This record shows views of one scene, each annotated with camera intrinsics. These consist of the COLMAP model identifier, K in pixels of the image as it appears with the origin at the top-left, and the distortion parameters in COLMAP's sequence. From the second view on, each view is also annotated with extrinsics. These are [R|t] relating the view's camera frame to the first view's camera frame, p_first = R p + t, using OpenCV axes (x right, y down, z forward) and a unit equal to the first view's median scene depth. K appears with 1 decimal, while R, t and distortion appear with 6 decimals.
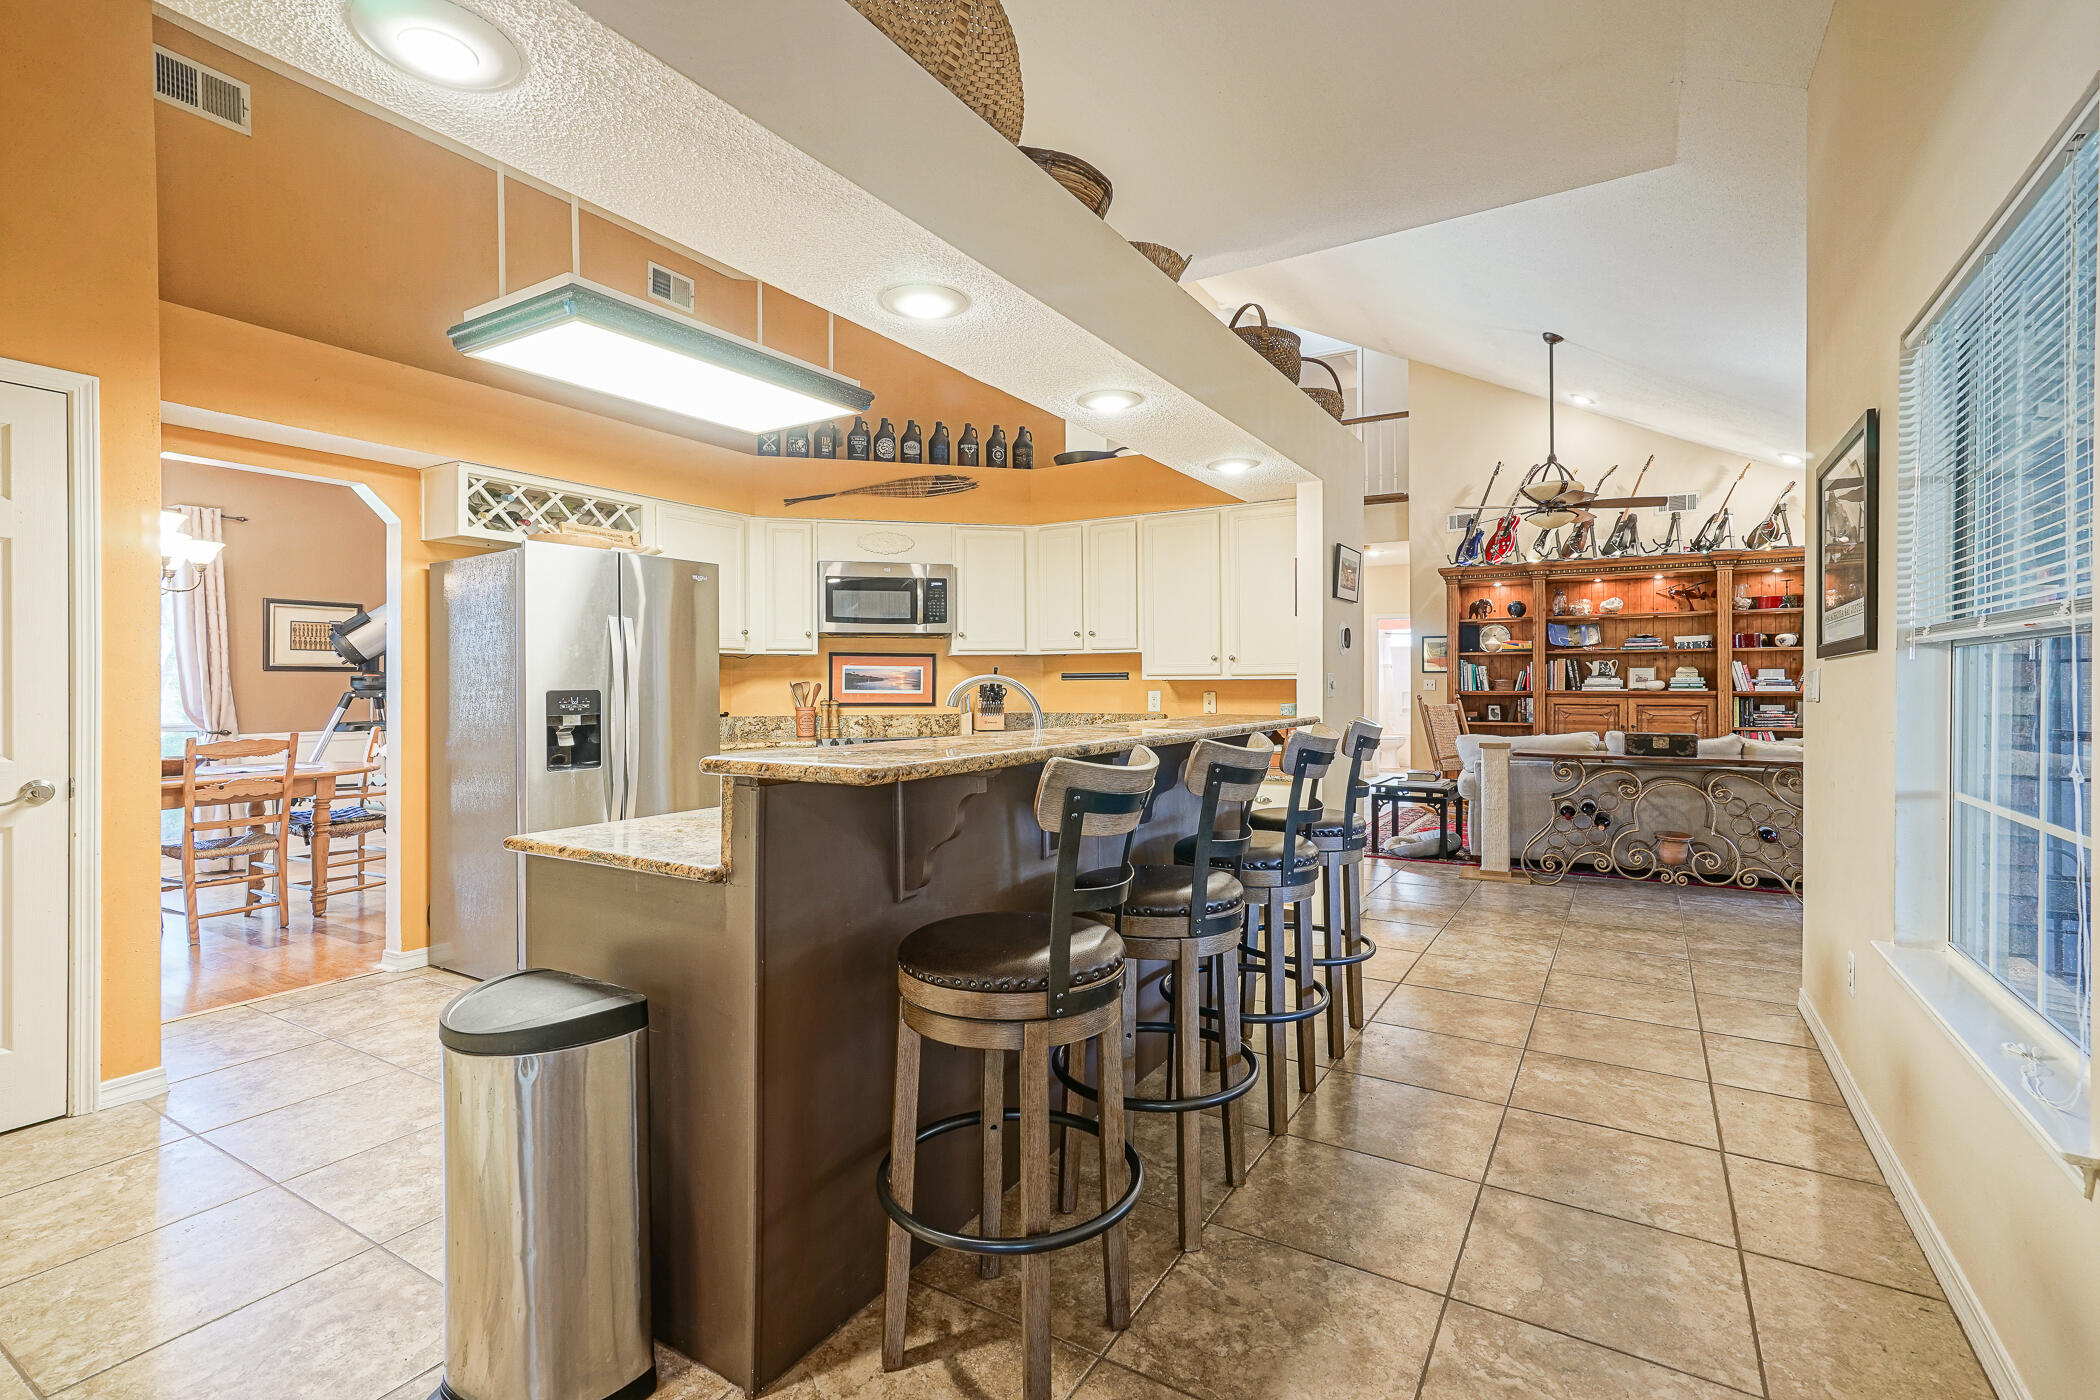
lens RADIAL K [[966.3, 0, 1048.9], [0, 966.3, 677.8], [0, 0, 1]] dist [-0.003802, 0.017425]
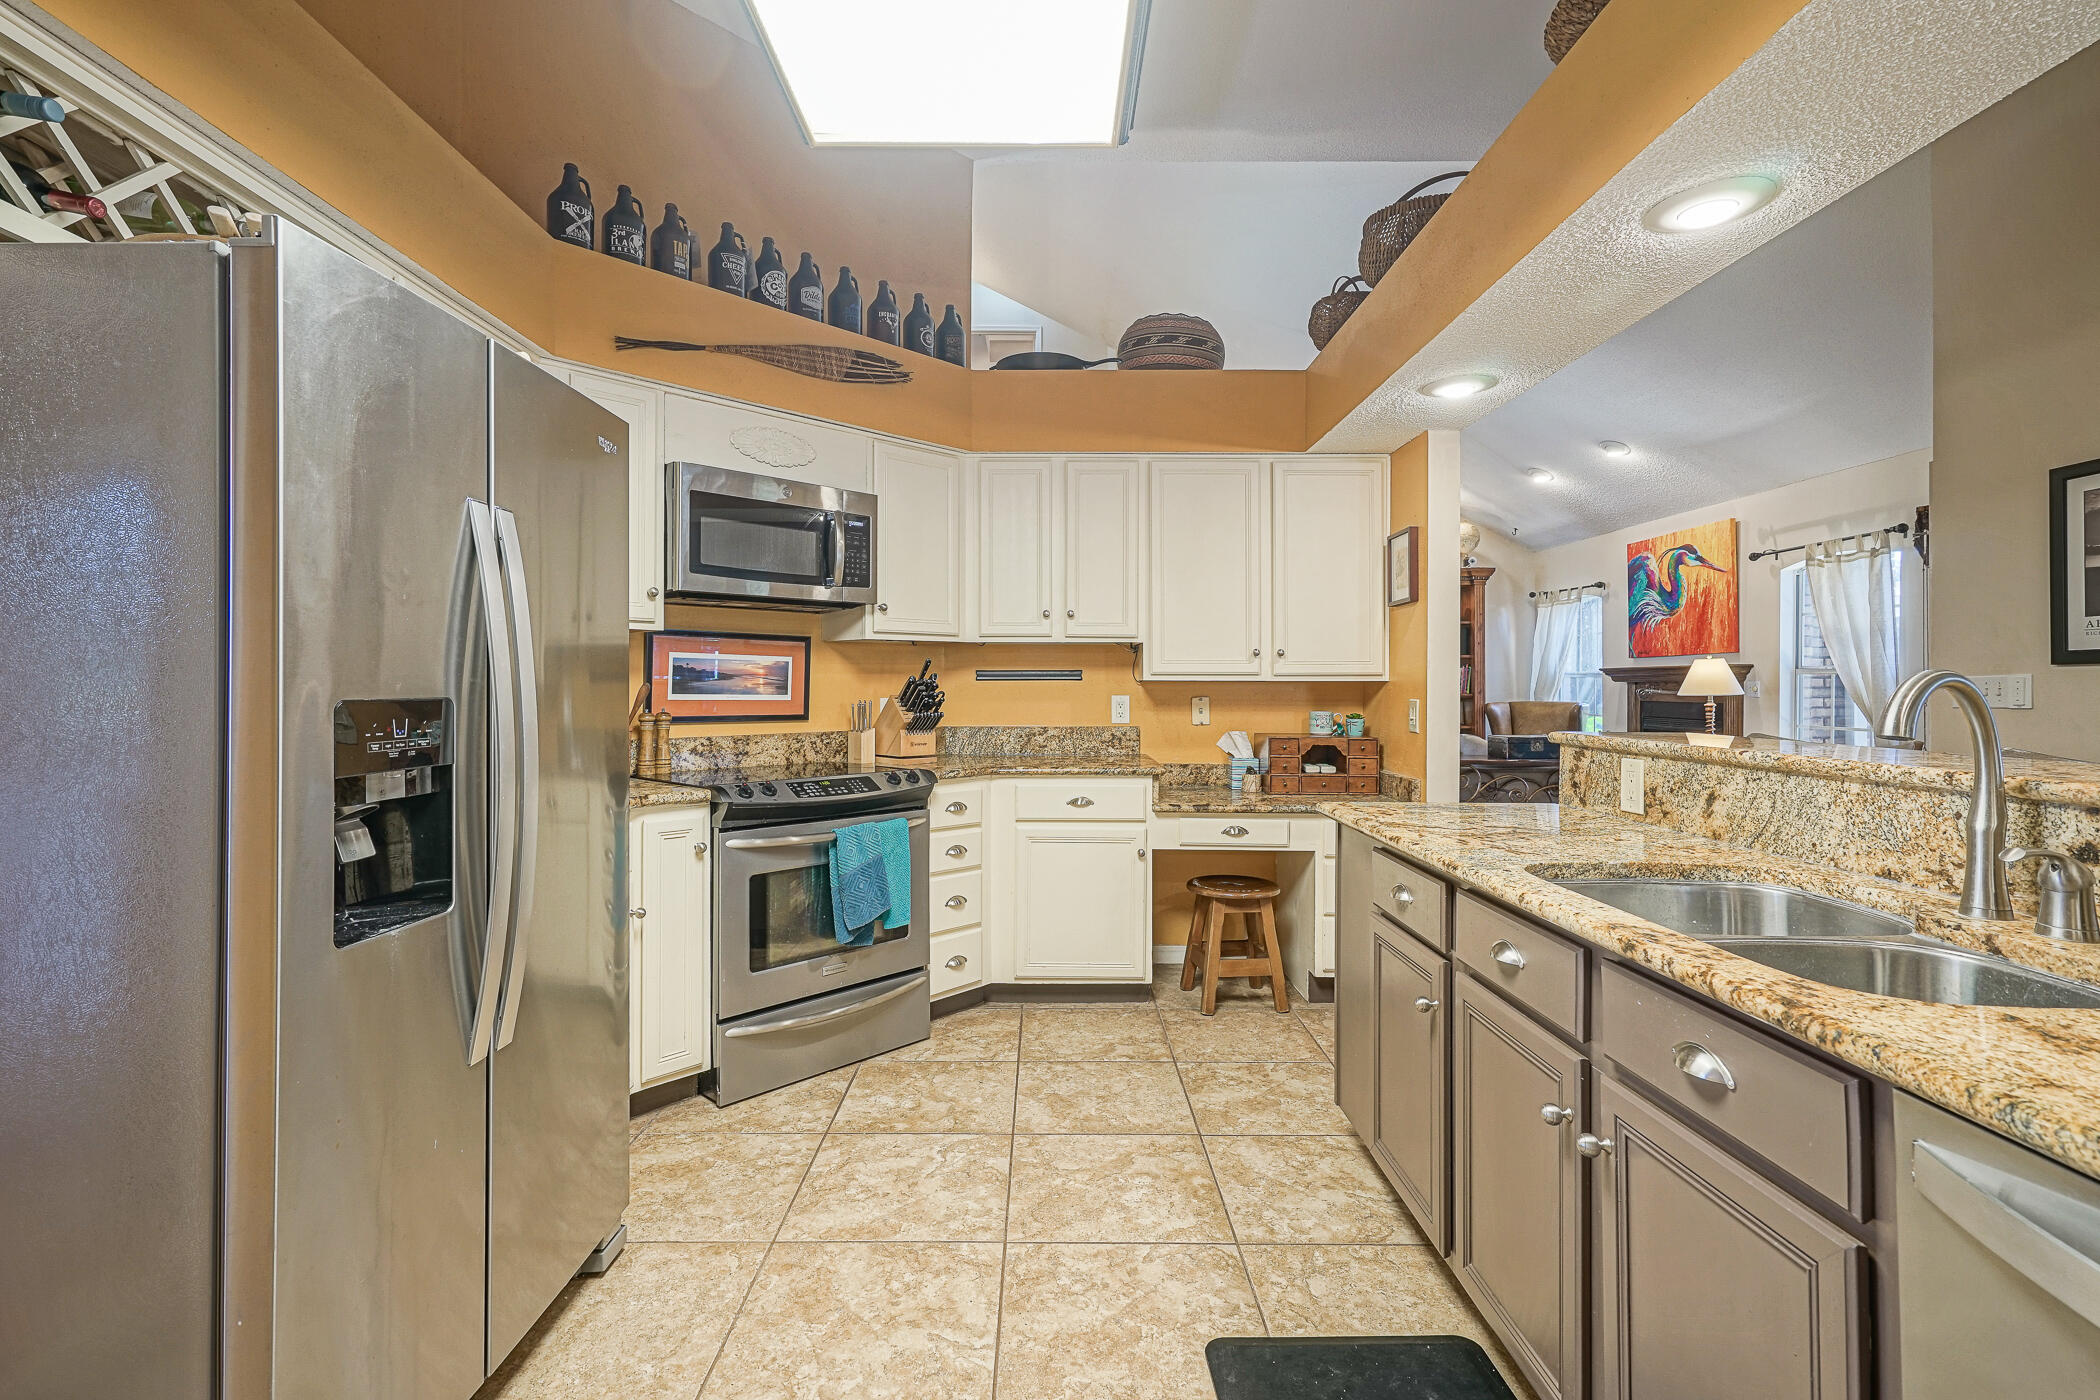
lens RADIAL K [[966.3, 0, 1048.9], [0, 966.3, 677.8], [0, 0, 1]] dist [-0.003802, 0.017425]
pose [[0.846022, 0.007963, 0.533089, -0.229644], [-0.006703, 0.999968, -0.004298, 0.002484], [-0.533106, 0.000063, 0.846048, 0.274014]]
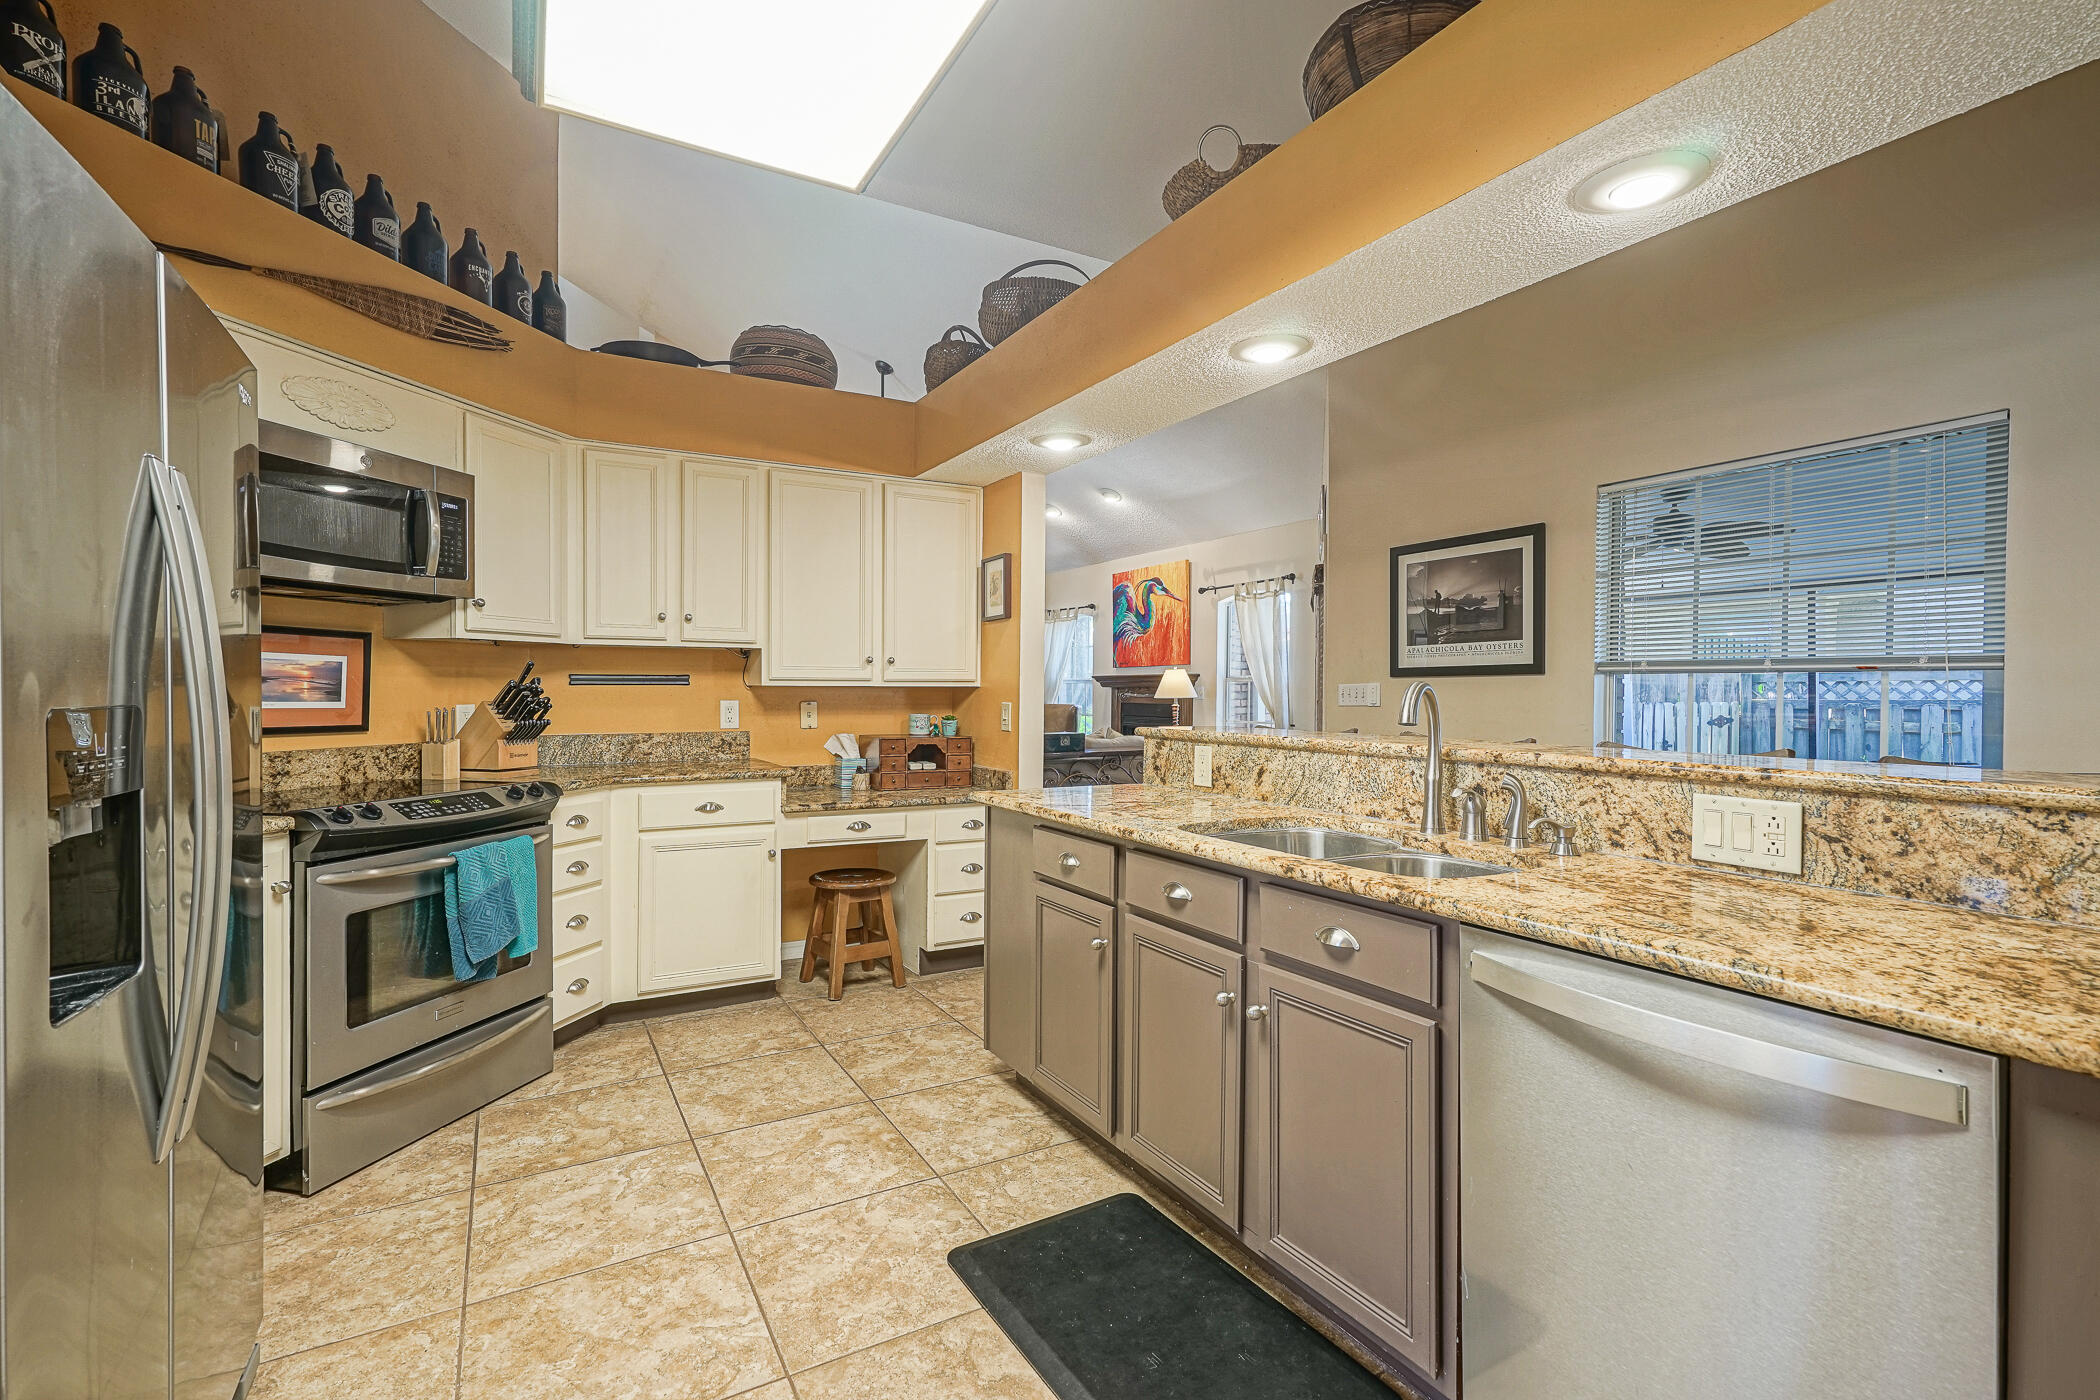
lens RADIAL K [[958.9, 0, 1045.8], [0, 958.9, 699.2], [0, 0, 1]] dist [0.001631, 0.019896]
pose [[0.475424, -0.004714, 0.879744, -0.292042], [-0.008213, 0.999918, 0.009797, 0.002474], [-0.879719, -0.011883, 0.475346, 0.298680]]
